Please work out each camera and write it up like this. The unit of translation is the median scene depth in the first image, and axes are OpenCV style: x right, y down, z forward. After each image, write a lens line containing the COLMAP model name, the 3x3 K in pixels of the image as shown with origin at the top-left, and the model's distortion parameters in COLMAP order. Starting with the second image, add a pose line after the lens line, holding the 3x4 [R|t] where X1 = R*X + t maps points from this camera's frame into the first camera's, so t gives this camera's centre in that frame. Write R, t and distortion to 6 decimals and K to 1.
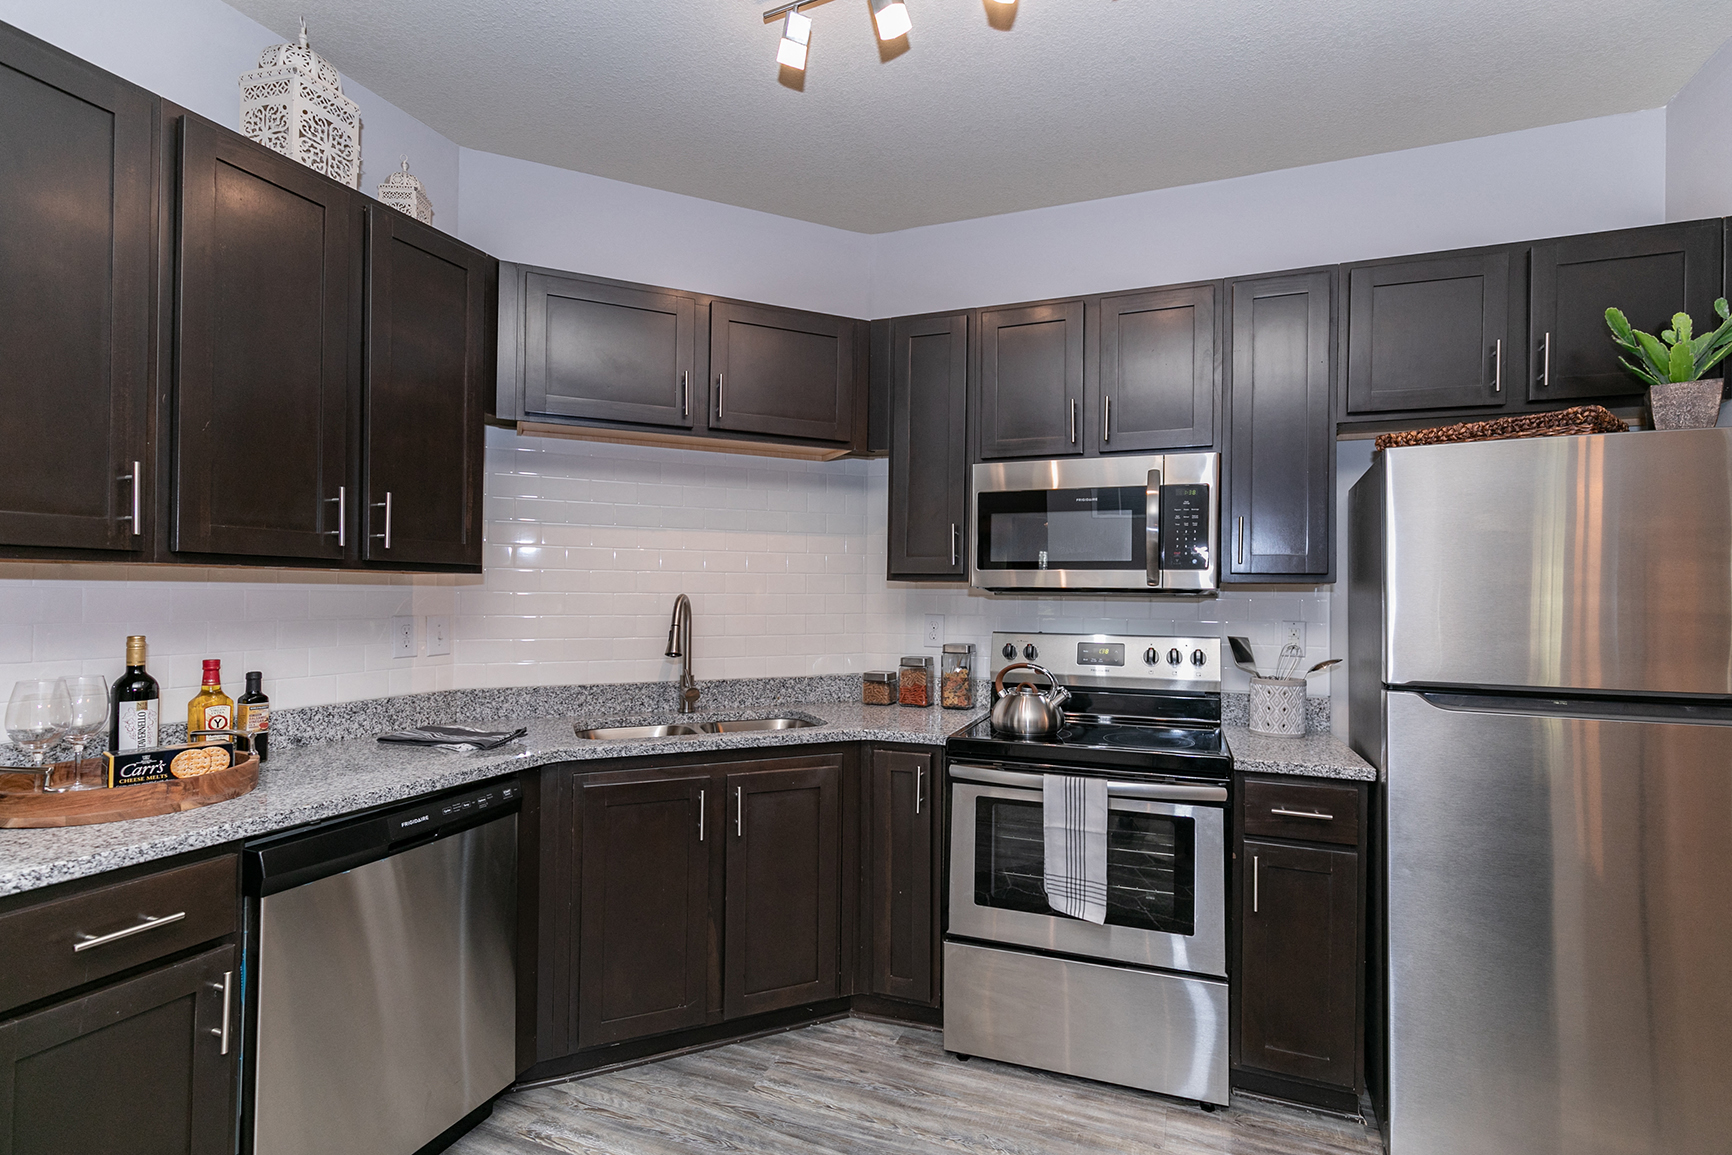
lens RADIAL K [[806.4, 0, 881.2], [0, 806.4, 584.4], [0, 0, 1]] dist [0.013981, -0.000080]
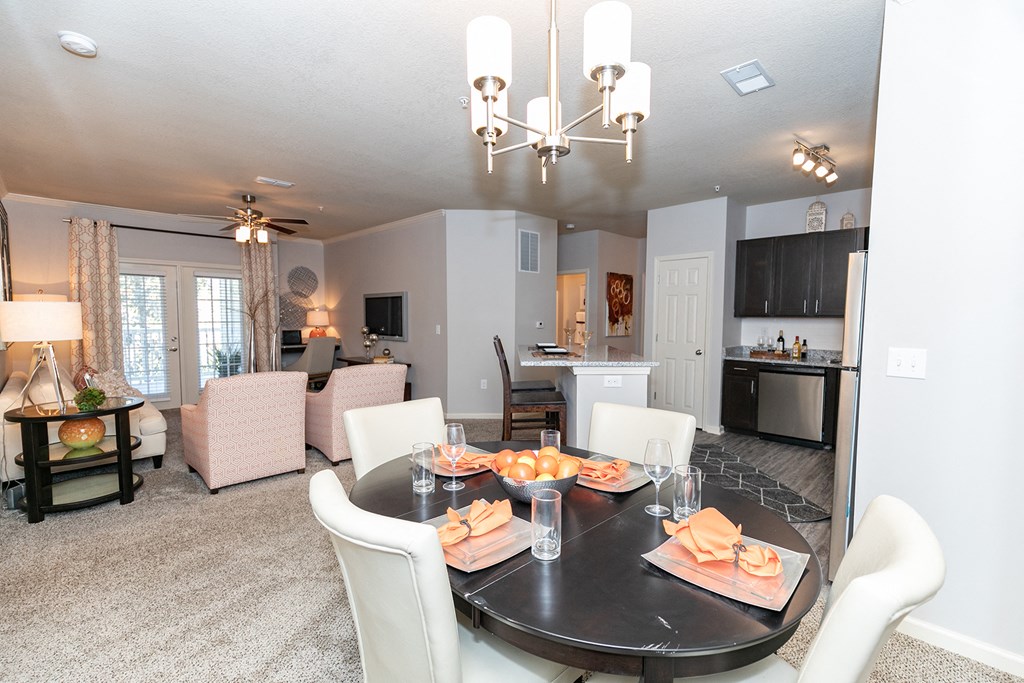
lens RADIAL K [[457.1, 0, 512.3], [0, 457.1, 345.0], [0, 0, 1]] dist [0.003884, 0.000584]
pose [[-0.422455, 0.044296, -0.905301, 2.161531], [0.000535, 0.998817, 0.048622, 0.008489], [0.906384, 0.020057, -0.421979, 0.519709]]
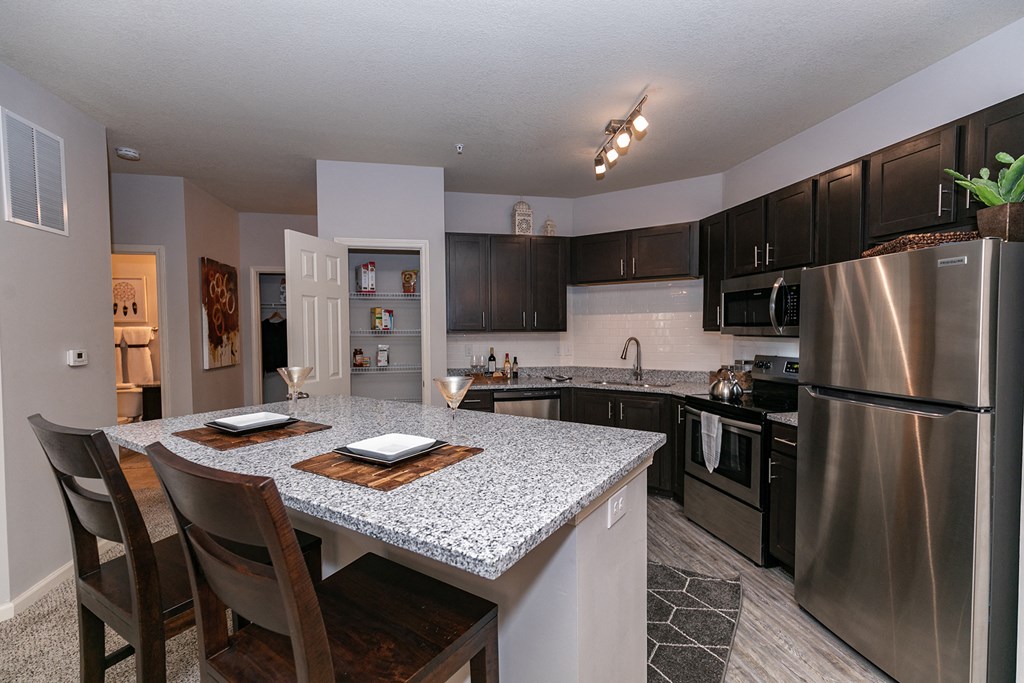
lens RADIAL K [[457.1, 0, 512.3], [0, 457.1, 344.7], [0, 0, 1]] dist [0.003884, 0.000584]
pose [[0.530436, 0.015630, -0.847581, 1.092958], [0.023353, 0.999181, 0.033041, -0.029393], [0.847403, -0.037320, 0.529636, -0.231053]]
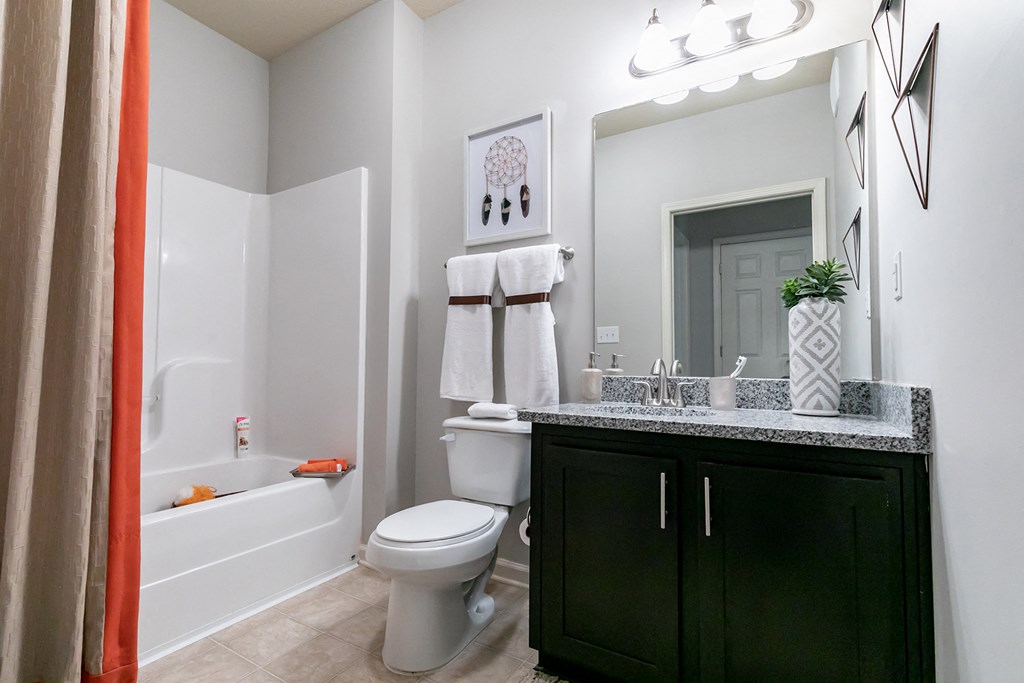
lens RADIAL K [[457.1, 0, 512.3], [0, 457.1, 341.8], [0, 0, 1]] dist [0.003884, 0.000584]
pose [[-0.178661, -0.040829, -0.983063, -1.281978], [0.001887, 0.999123, -0.041839, 0.131974], [0.983909, -0.009330, -0.178427, -0.513850]]
